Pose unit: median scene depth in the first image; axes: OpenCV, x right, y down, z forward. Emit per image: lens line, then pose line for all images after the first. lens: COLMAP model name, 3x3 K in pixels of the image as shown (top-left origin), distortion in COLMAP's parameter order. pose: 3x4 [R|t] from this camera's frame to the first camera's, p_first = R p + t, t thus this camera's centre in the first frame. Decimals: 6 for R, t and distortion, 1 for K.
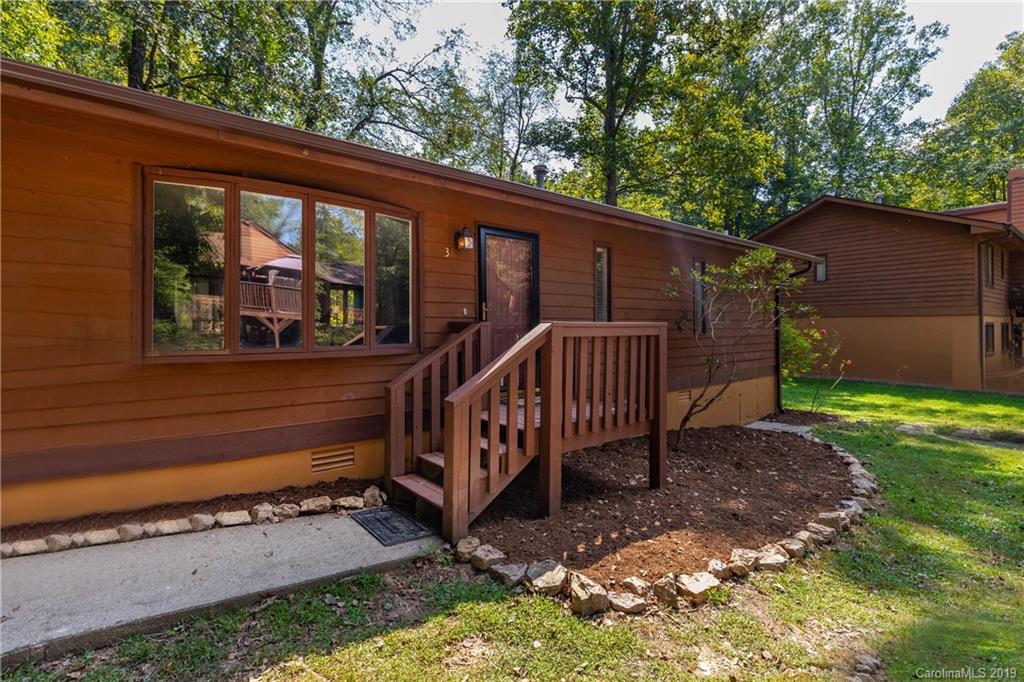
lens RADIAL K [[486.1, 0, 525.9], [0, 486.1, 318.8], [0, 0, 1]] dist [0.002236, -0.000118]
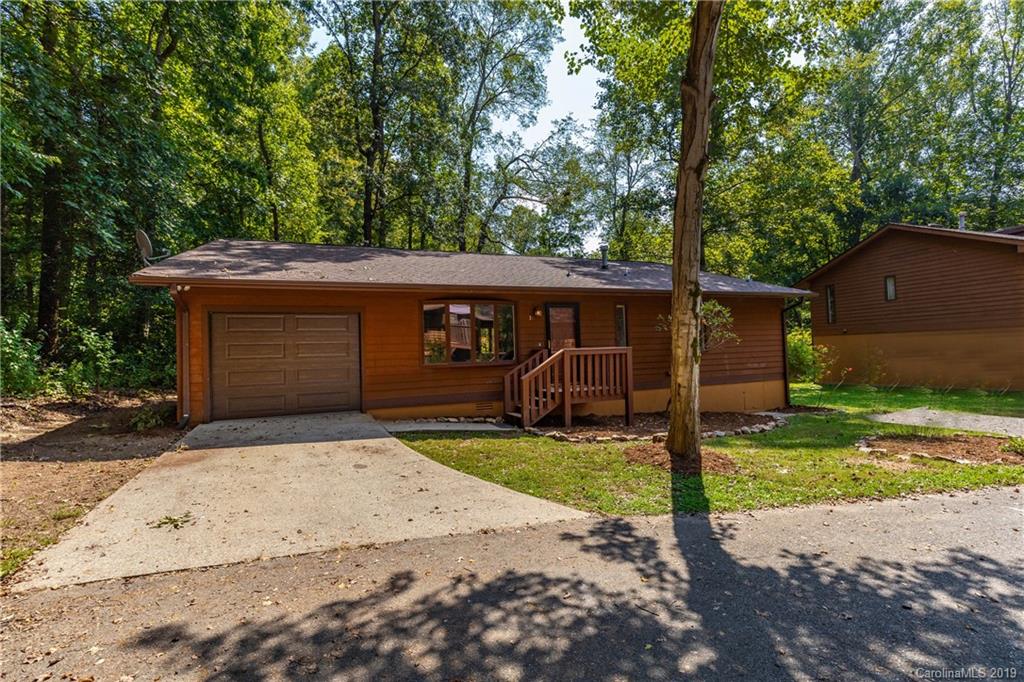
lens RADIAL K [[486.1, 0, 525.9], [0, 486.1, 318.8], [0, 0, 1]] dist [0.002236, -0.000118]
pose [[0.957711, -0.047430, -0.283796, 0.144111], [0.034342, 0.998112, -0.050920, -0.007305], [0.285675, 0.039020, 0.957532, -0.359850]]
